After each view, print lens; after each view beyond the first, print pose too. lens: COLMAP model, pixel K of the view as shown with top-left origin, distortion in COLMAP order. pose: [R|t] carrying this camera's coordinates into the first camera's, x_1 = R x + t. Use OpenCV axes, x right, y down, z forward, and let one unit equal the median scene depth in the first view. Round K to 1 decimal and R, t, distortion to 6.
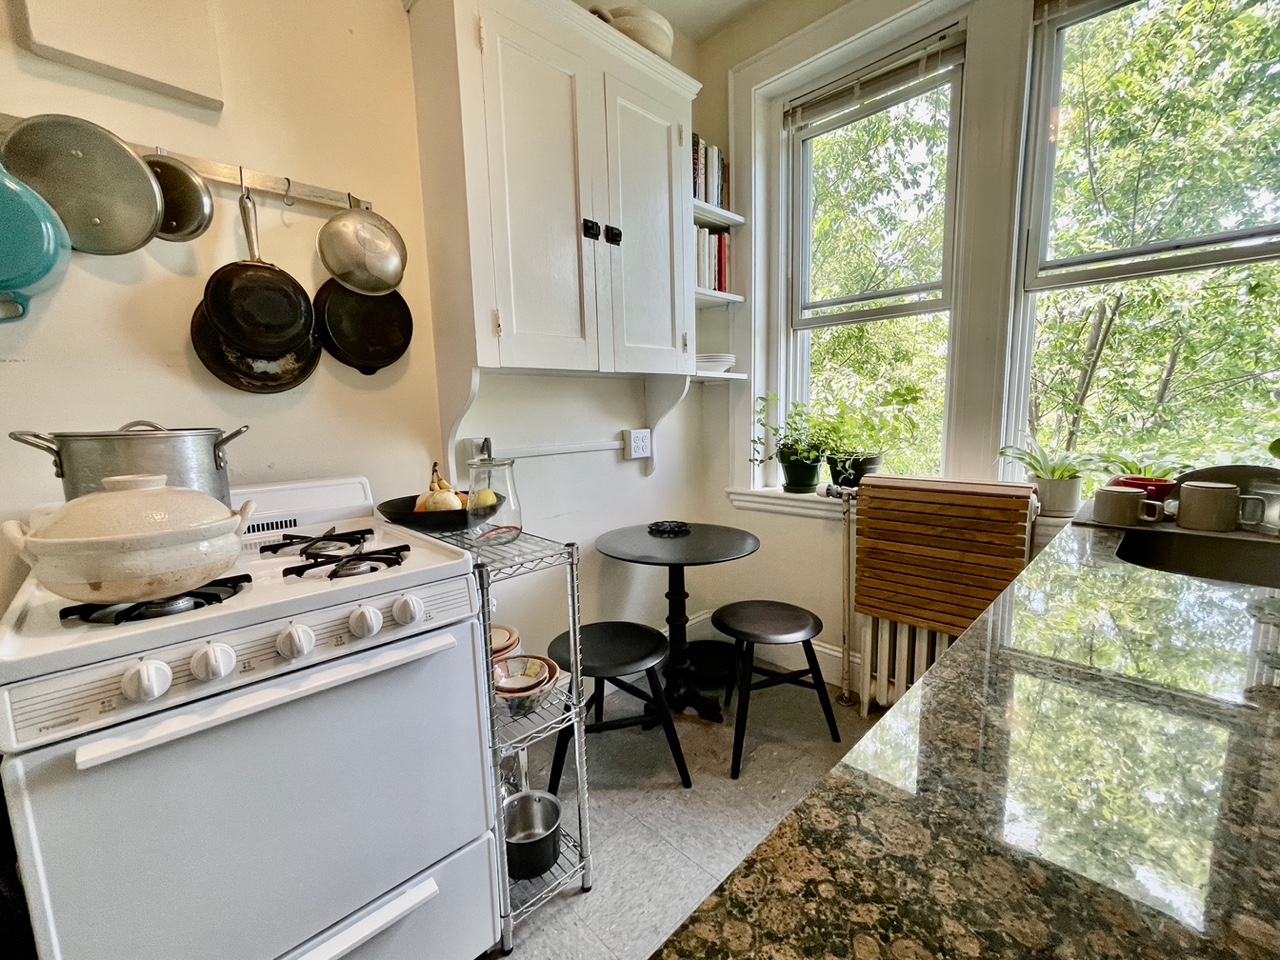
lens RADIAL K [[532.8, 0, 626.5], [0, 532.8, 483.8], [0, 0, 1]] dist [-0.015528, 0.000074]
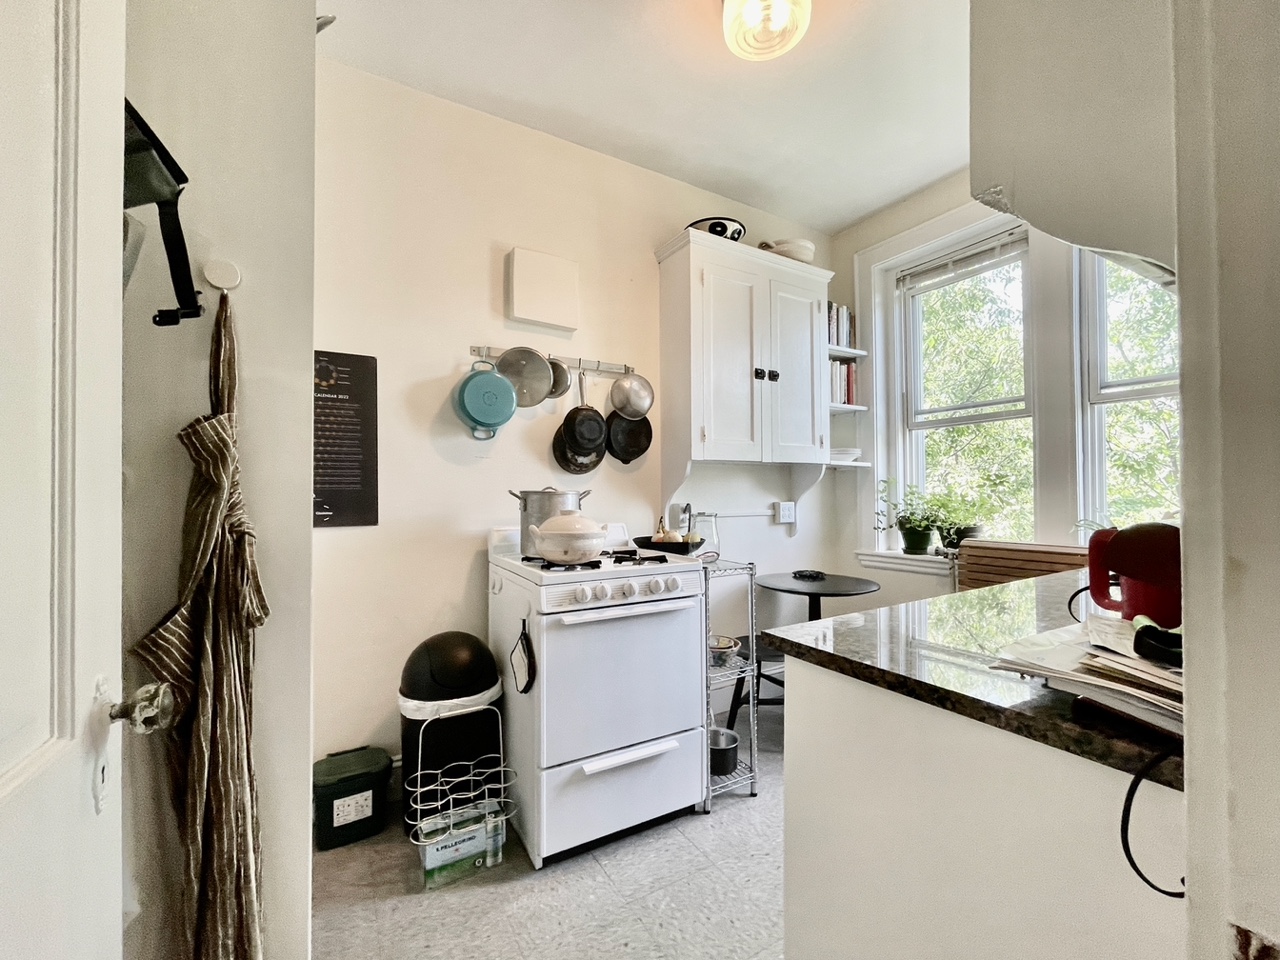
lens RADIAL K [[516.8, 0, 642.8], [0, 516.8, 489.4], [0, 0, 1]] dist [-0.000081, -0.000112]
pose [[0.974869, 0.017981, -0.222051, -0.046780], [-0.048100, 0.990216, -0.130989, 0.064955], [0.217523, 0.138378, 0.966196, -0.416181]]
